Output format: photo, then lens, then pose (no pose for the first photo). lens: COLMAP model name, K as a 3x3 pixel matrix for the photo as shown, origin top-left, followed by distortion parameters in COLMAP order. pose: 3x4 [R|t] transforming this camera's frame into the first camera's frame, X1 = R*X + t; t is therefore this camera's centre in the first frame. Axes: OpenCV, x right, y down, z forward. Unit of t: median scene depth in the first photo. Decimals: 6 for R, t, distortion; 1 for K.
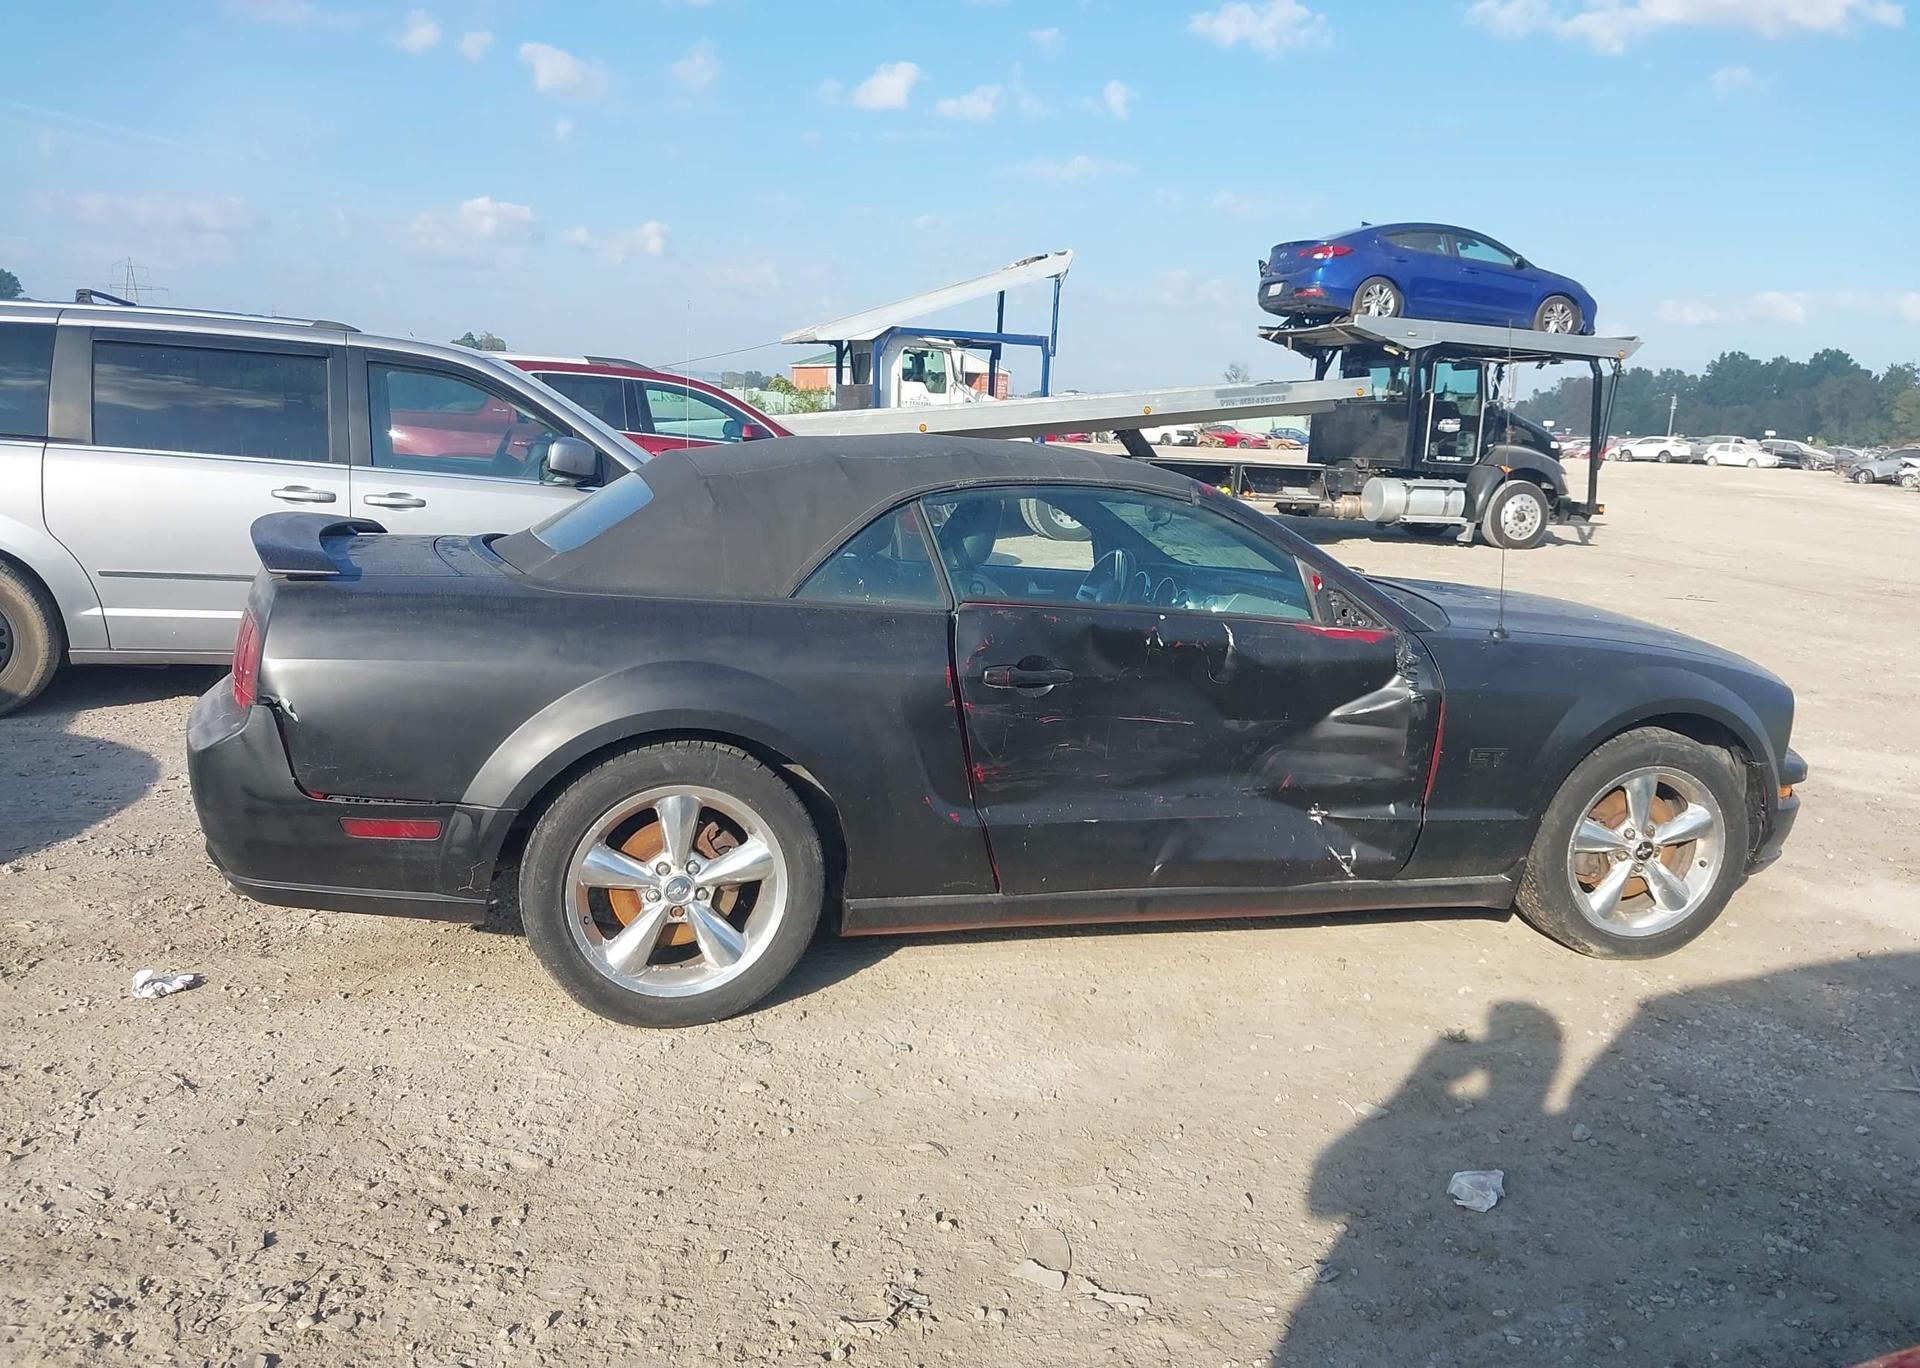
lens RADIAL K [[1528.1, 0, 978.4], [0, 1528.1, 783.9], [0, 0, 1]] dist [-0.008595, 0.008582]
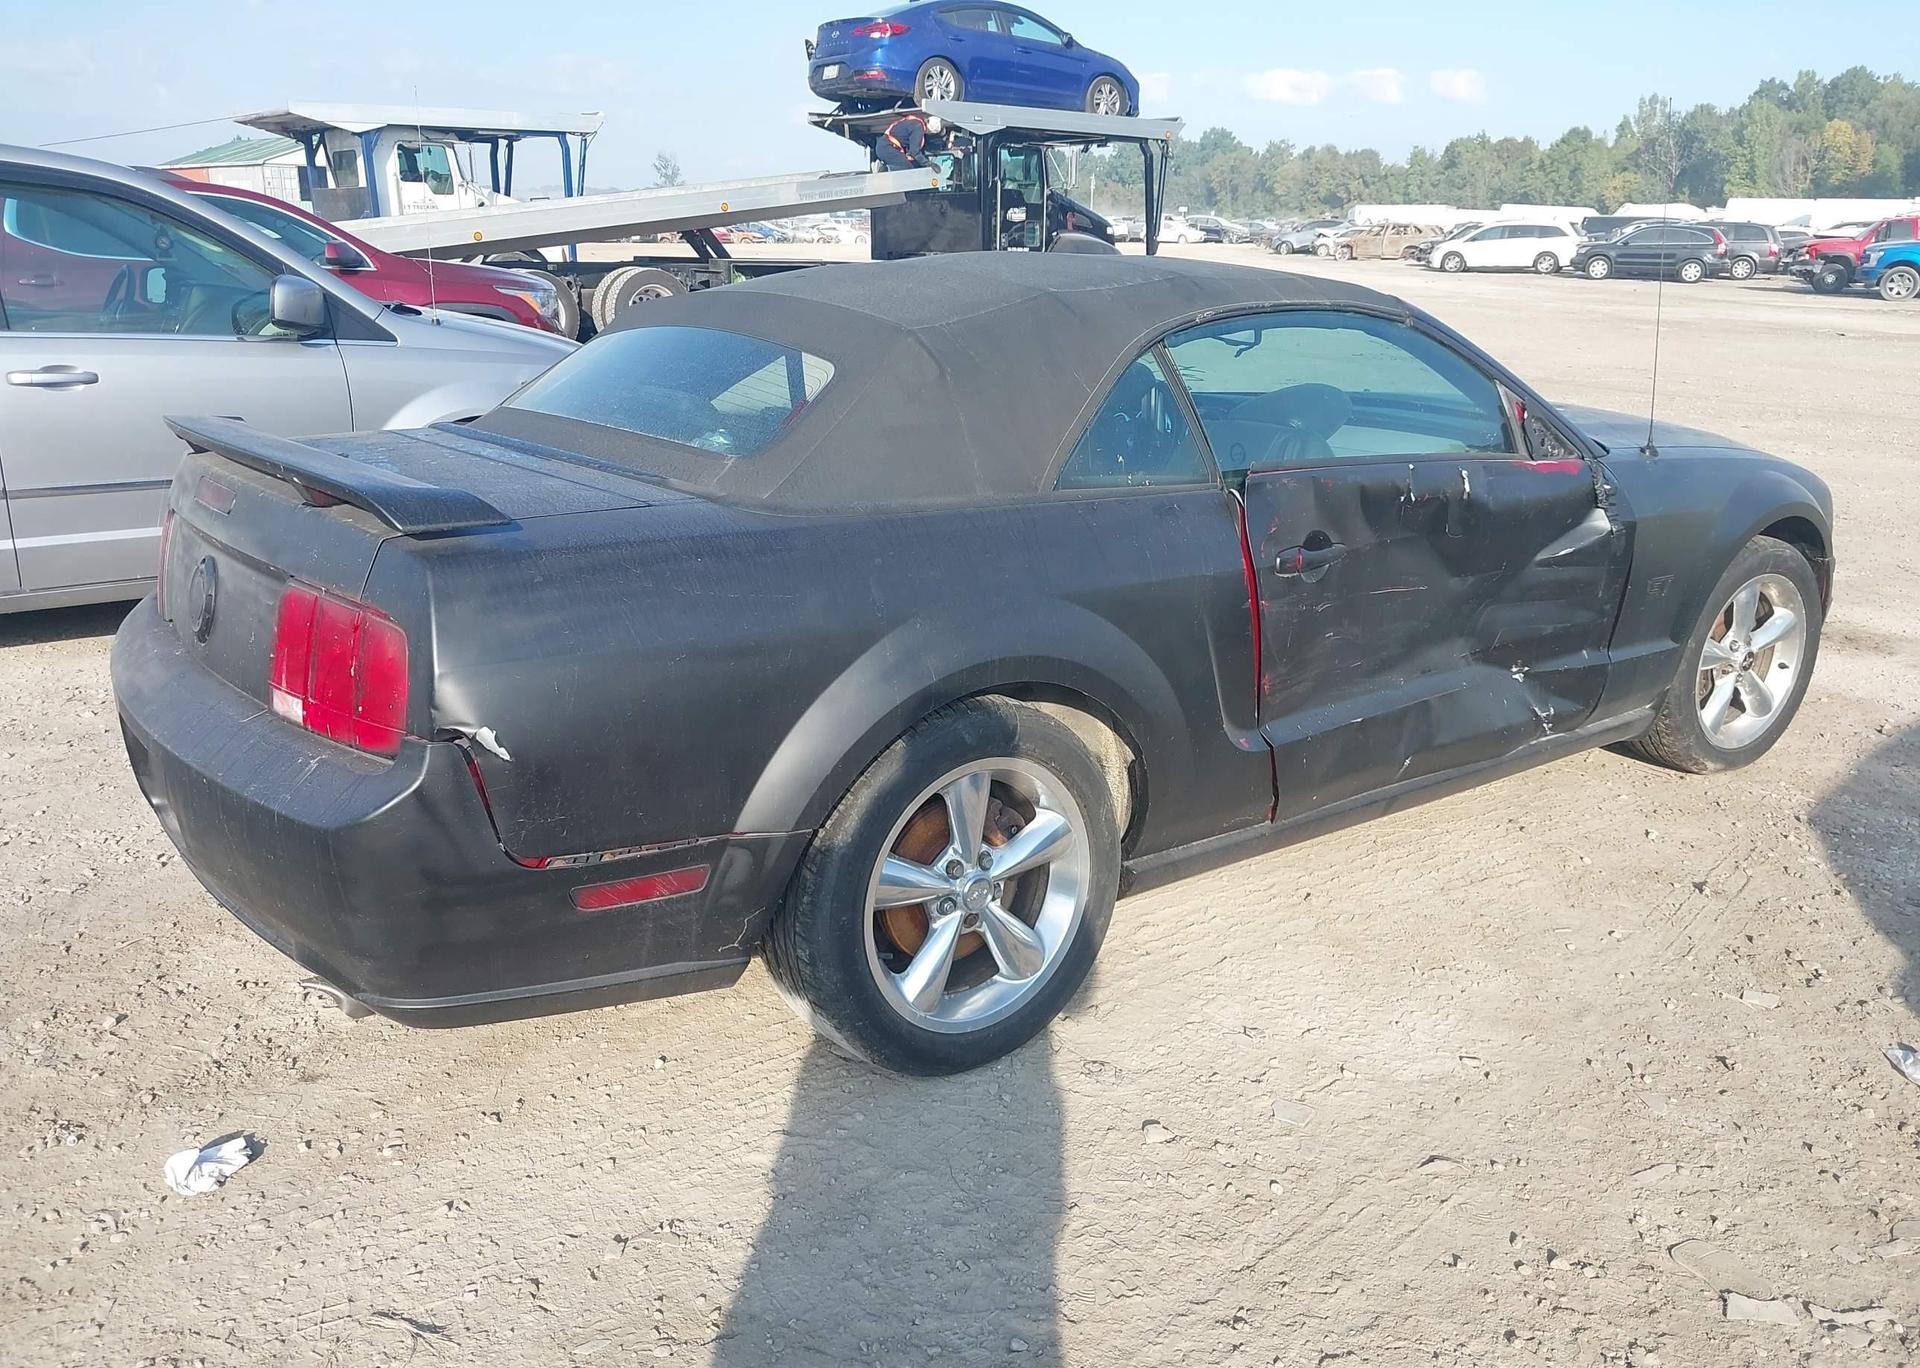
lens RADIAL K [[1528.1, 0, 975.9], [0, 1528.1, 740.2], [0, 0, 1]] dist [-0.008595, 0.008582]
pose [[0.934133, -0.145619, 0.325869, -0.087565], [0.112596, 0.986596, 0.118109, -0.019227], [-0.338700, -0.073638, 0.938008, 0.059730]]
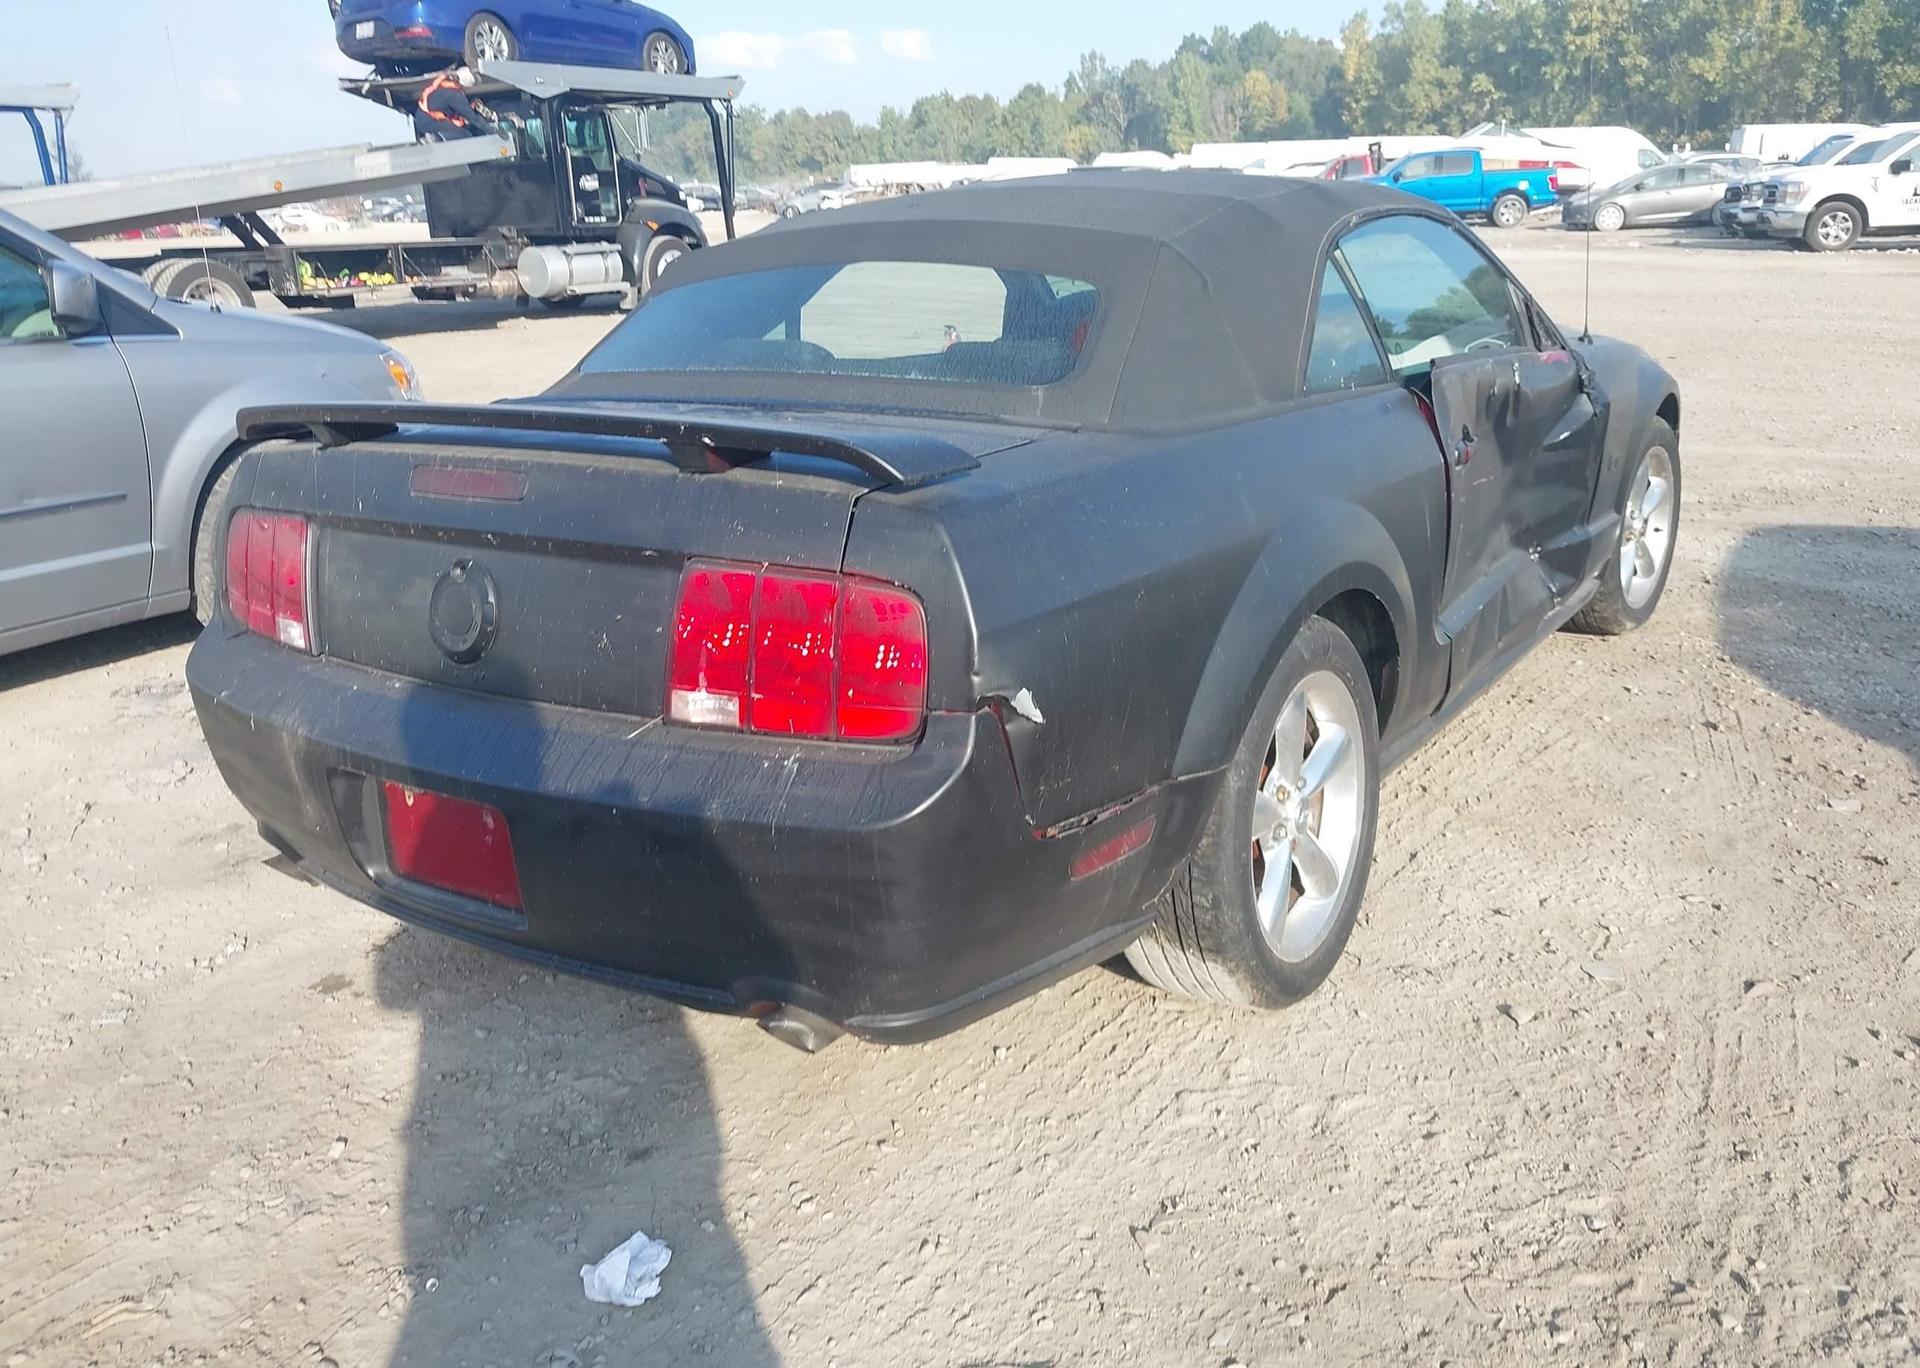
lens RADIAL K [[1528.1, 0, 976.7], [0, 1528.1, 783.5], [0, 0, 1]] dist [-0.008595, 0.008582]
pose [[0.765627, -0.295637, 0.571327, -0.152169], [0.213626, 0.954585, 0.207679, -0.027529], [-0.606778, -0.036954, 0.794012, 0.103829]]
